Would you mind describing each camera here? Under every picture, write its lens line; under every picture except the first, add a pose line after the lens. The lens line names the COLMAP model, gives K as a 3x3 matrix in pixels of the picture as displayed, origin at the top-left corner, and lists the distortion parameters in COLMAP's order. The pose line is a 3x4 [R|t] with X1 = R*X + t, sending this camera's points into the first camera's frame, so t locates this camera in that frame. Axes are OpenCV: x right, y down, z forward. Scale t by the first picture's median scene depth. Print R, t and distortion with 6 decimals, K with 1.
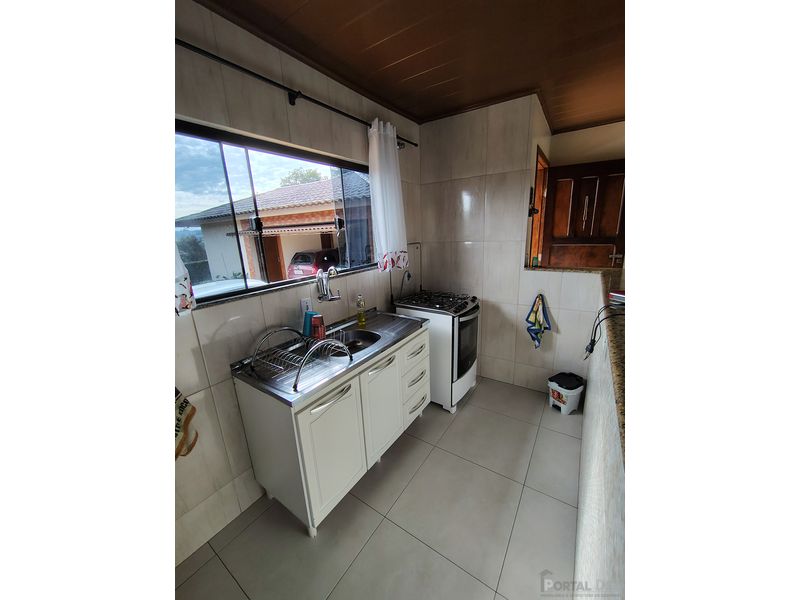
lens RADIAL K [[273.0, 0, 400.0], [0, 273.0, 300.0], [0, 0, 1]] dist [-0.010595, 0.000143]
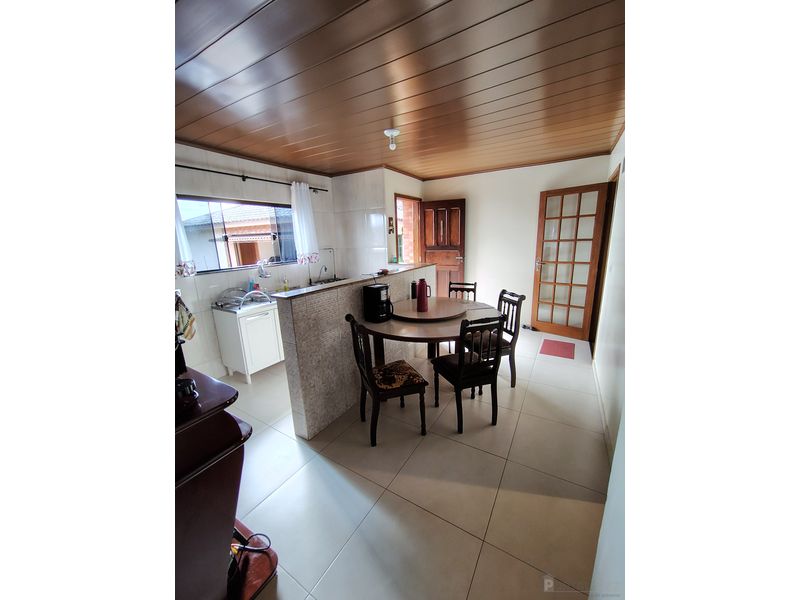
lens RADIAL K [[273.0, 0, 400.0], [0, 273.0, 300.0], [0, 0, 1]] dist [-0.010595, 0.000143]
pose [[0.998671, 0.001540, 0.051507, 0.467415], [-0.000139, 0.999630, -0.027198, 0.168567], [-0.051530, 0.027155, 0.998302, -0.754729]]
